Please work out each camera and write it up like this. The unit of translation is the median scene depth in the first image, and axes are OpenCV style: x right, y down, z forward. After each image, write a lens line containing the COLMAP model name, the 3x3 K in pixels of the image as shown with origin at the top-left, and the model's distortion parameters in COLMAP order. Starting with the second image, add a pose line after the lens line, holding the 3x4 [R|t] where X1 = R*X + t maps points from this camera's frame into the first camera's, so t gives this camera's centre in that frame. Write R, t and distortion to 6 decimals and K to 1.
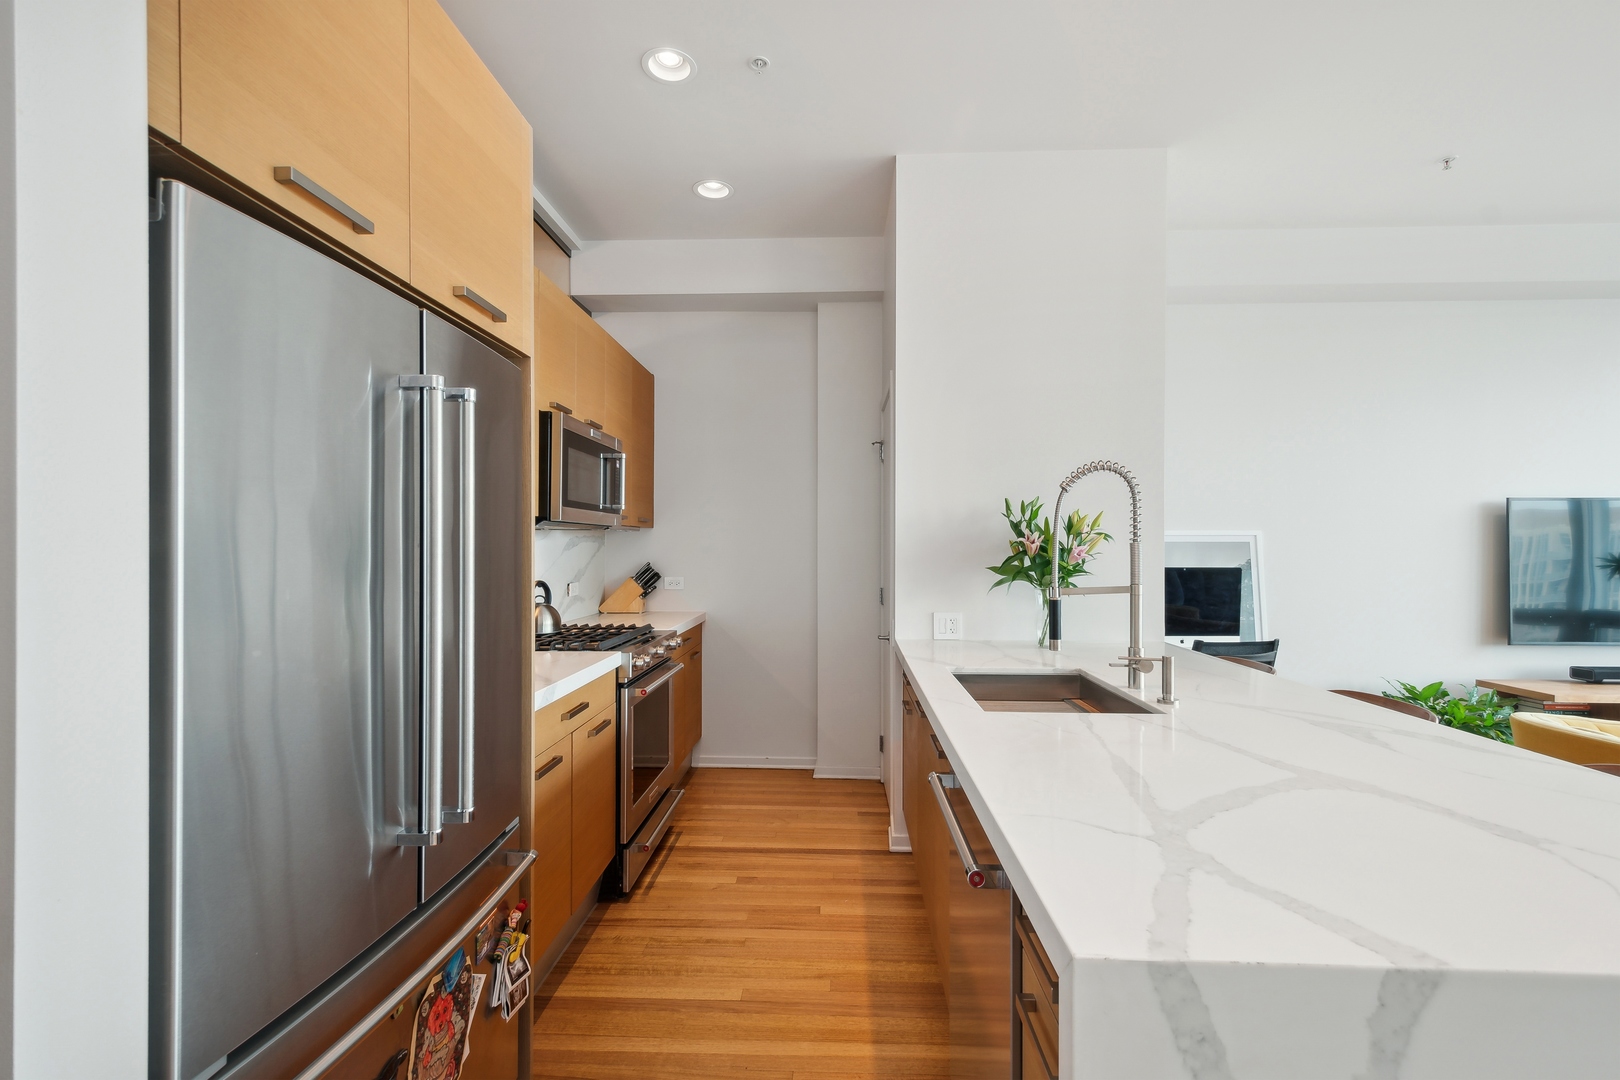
lens RADIAL K [[726.8, 0, 811.2], [0, 726.8, 549.3], [0, 0, 1]] dist [0.010800, -0.001789]
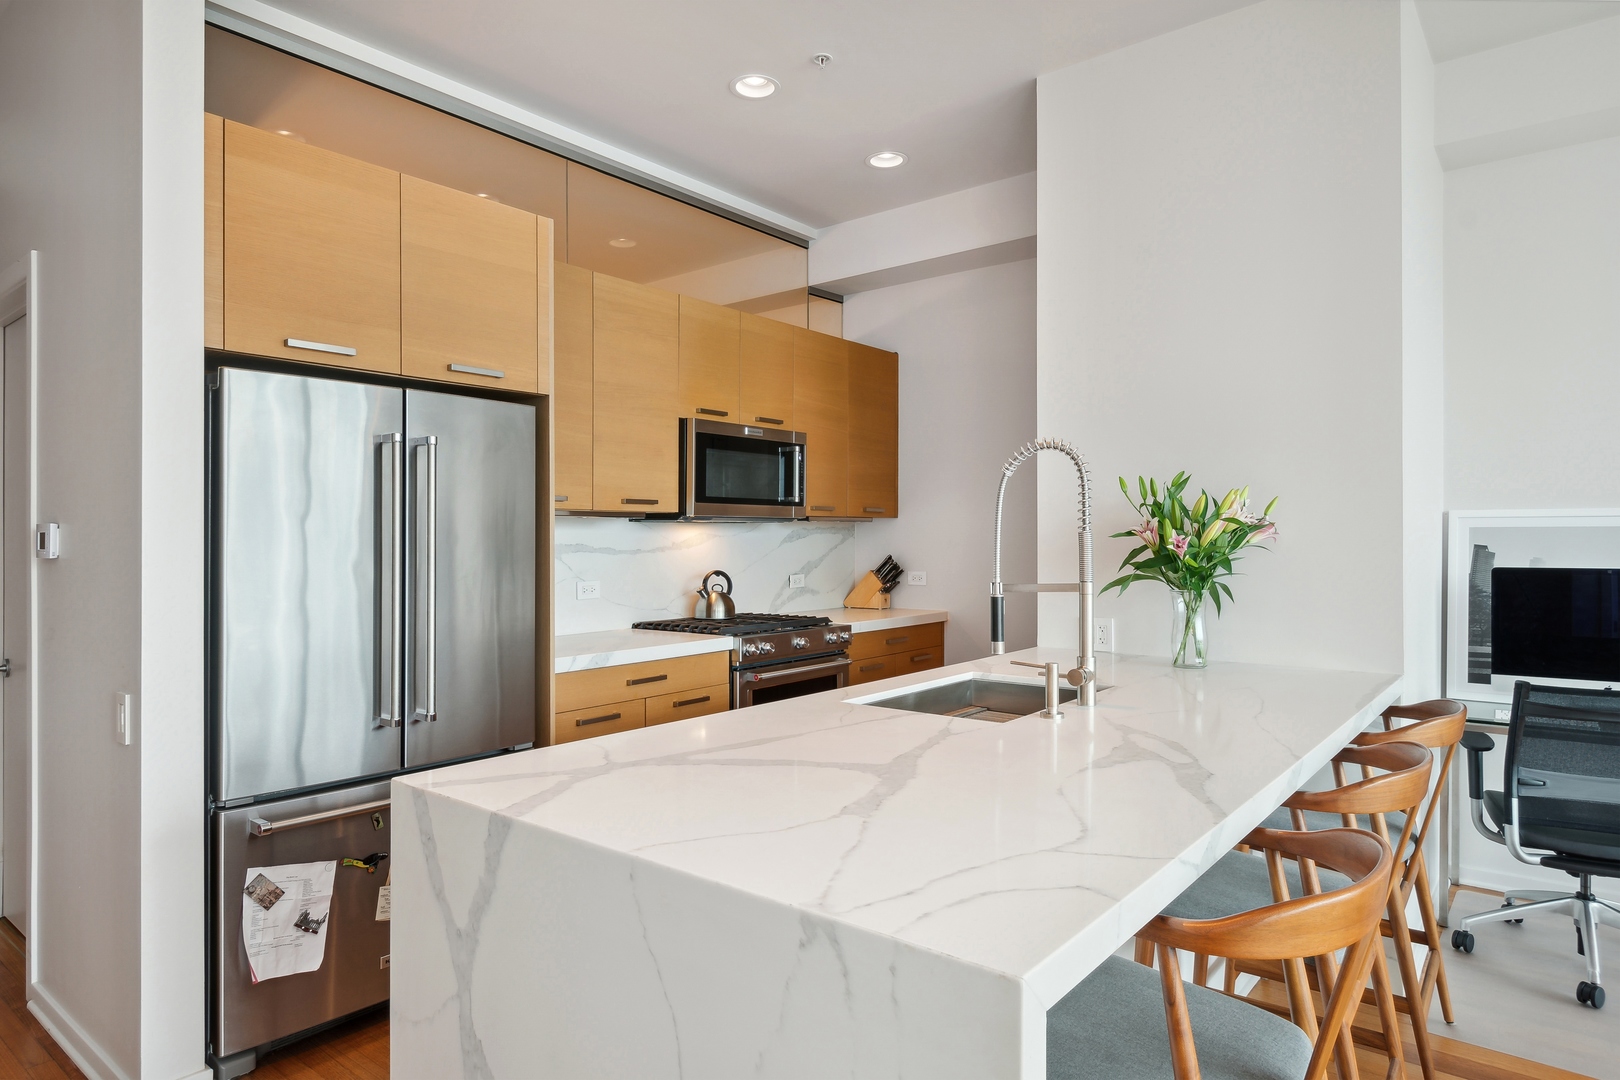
lens RADIAL K [[945.1, 0, 806.7], [0, 945.1, 533.6], [0, 0, 1]] dist [0.008255, 0.000793]
pose [[0.801380, -0.008299, -0.598098, 0.543565], [0.003661, 0.999953, -0.008969, 0.000993], [0.598144, 0.004998, 0.801373, -0.044957]]
